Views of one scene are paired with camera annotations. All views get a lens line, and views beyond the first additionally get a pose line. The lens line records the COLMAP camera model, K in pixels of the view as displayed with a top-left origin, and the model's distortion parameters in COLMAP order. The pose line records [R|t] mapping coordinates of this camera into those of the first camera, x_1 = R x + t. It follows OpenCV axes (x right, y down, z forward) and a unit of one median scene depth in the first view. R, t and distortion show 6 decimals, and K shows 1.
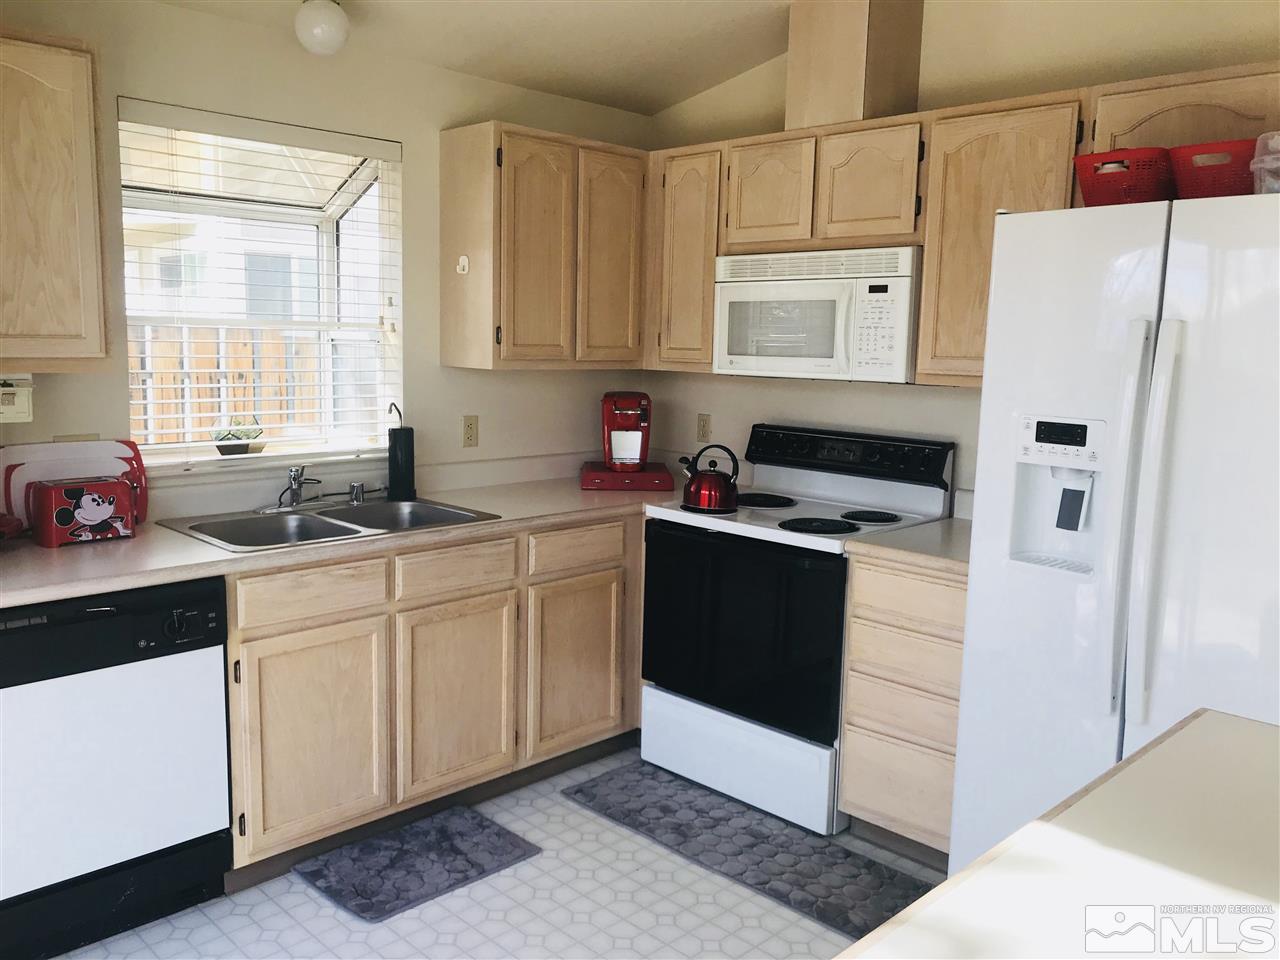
lens RADIAL K [[1034.0, 0, 635.1], [0, 1034.0, 479.2], [0, 0, 1]] dist [0.016170, -0.033722]
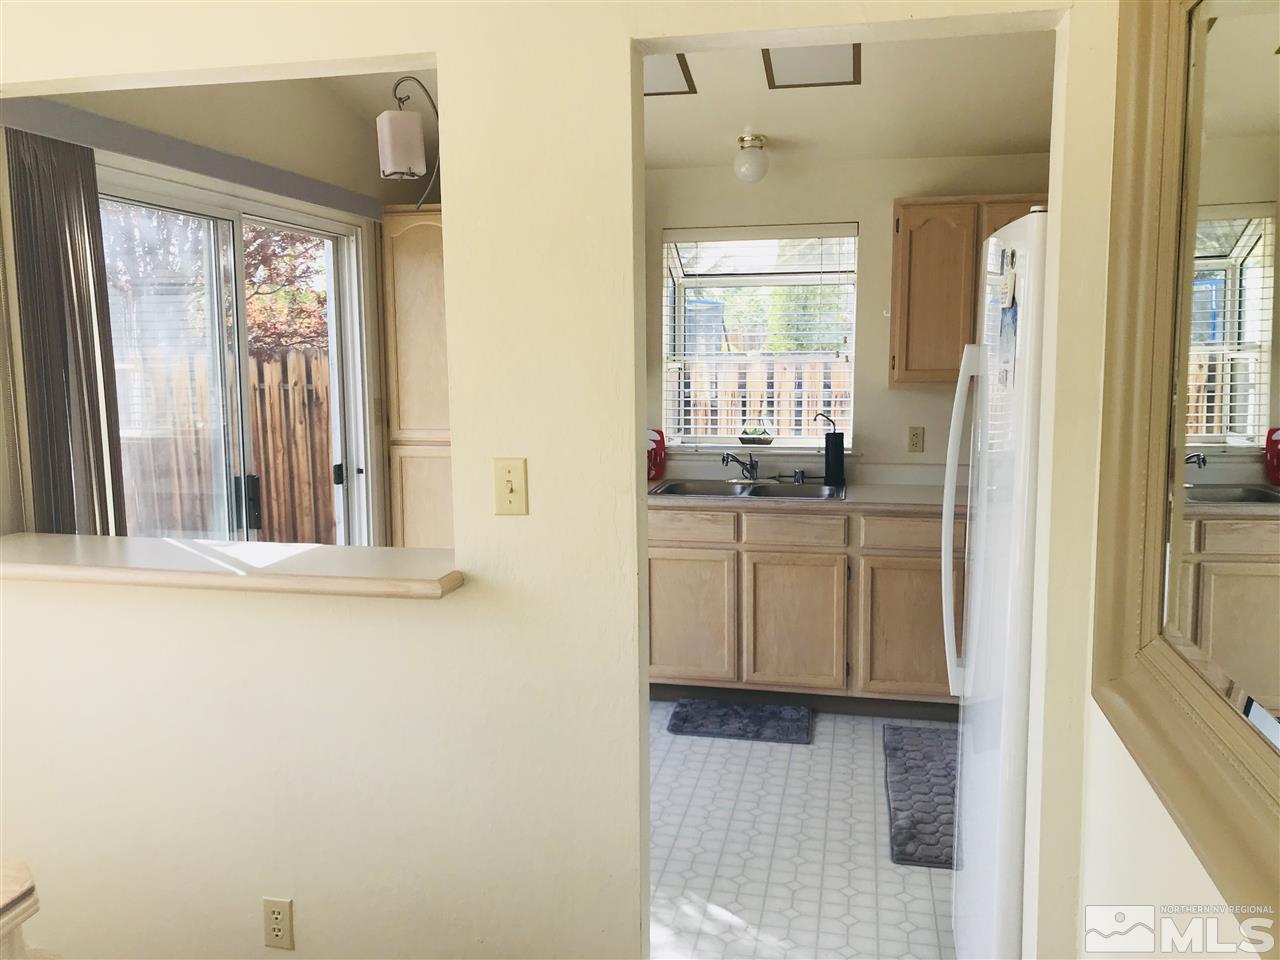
lens RADIAL K [[1034.0, 0, 634.1], [0, 1034.0, 489.2], [0, 0, 1]] dist [0.016170, -0.033722]
pose [[0.537554, 0.085380, -0.838895, 0.870815], [-0.099038, 0.994368, 0.037741, -0.000756], [0.837393, 0.062794, 0.542983, 0.049182]]
